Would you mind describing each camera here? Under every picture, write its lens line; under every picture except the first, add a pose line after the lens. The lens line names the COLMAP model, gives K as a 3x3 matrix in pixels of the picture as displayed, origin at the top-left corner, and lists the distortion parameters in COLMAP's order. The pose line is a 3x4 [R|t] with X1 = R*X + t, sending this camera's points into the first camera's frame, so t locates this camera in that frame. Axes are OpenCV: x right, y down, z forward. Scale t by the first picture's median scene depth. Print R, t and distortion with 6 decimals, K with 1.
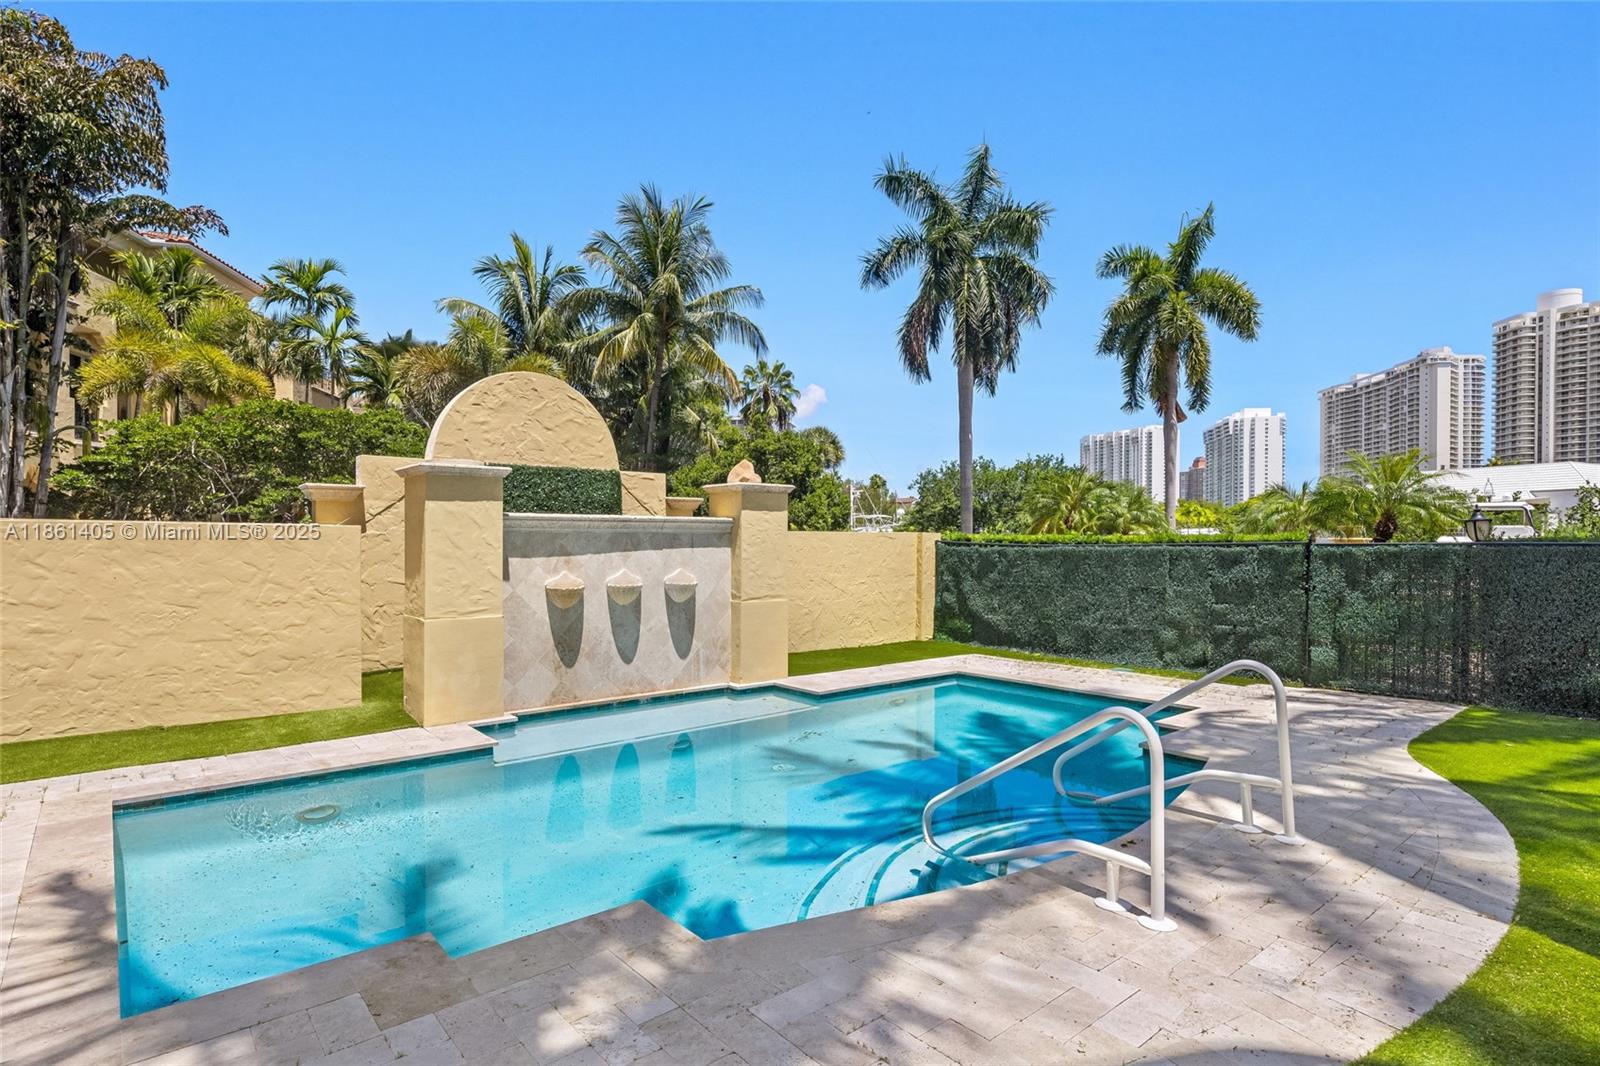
lens RADIAL K [[826.8, 0, 800.0], [0, 826.8, 533.0], [0, 0, 1]] dist [0.002696, -0.000292]
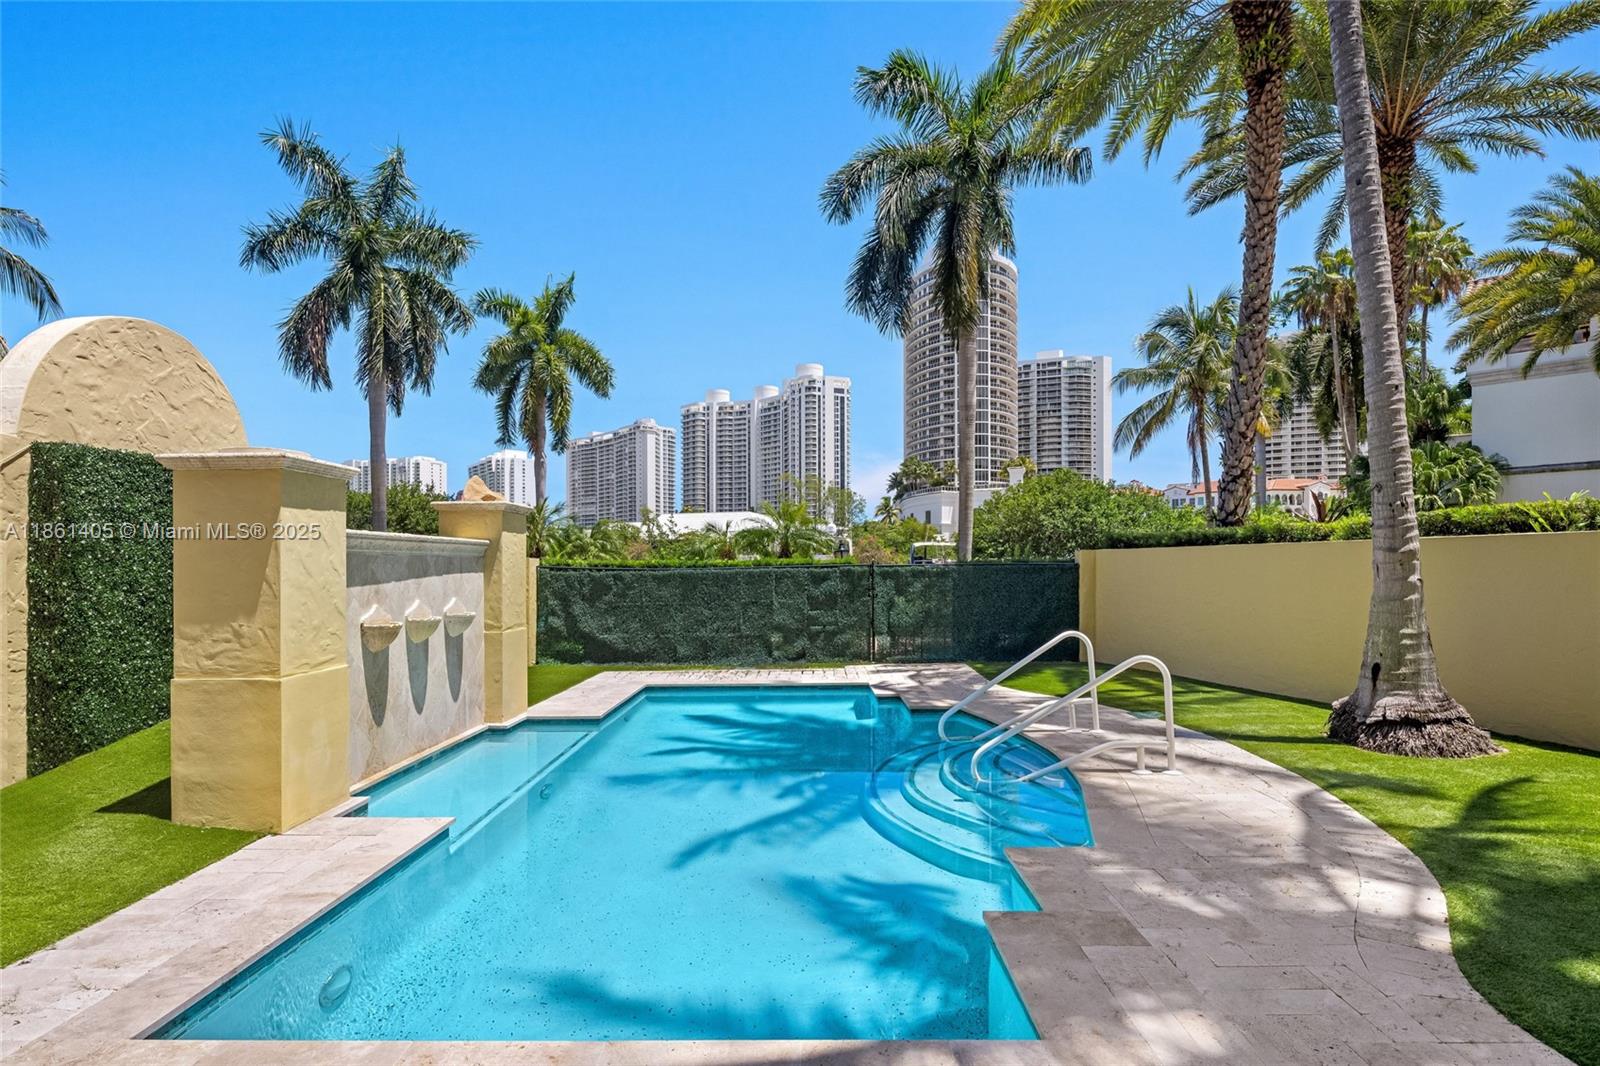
lens RADIAL K [[796.8, 0, 803.9], [0, 796.8, 550.7], [0, 0, 1]] dist [0.003175, -0.000328]
pose [[0.647722, 0.008962, 0.761824, -0.372138], [0.001816, 0.999910, -0.013307, 0.003959], [-0.761875, 0.010003, 0.647647, 0.124985]]
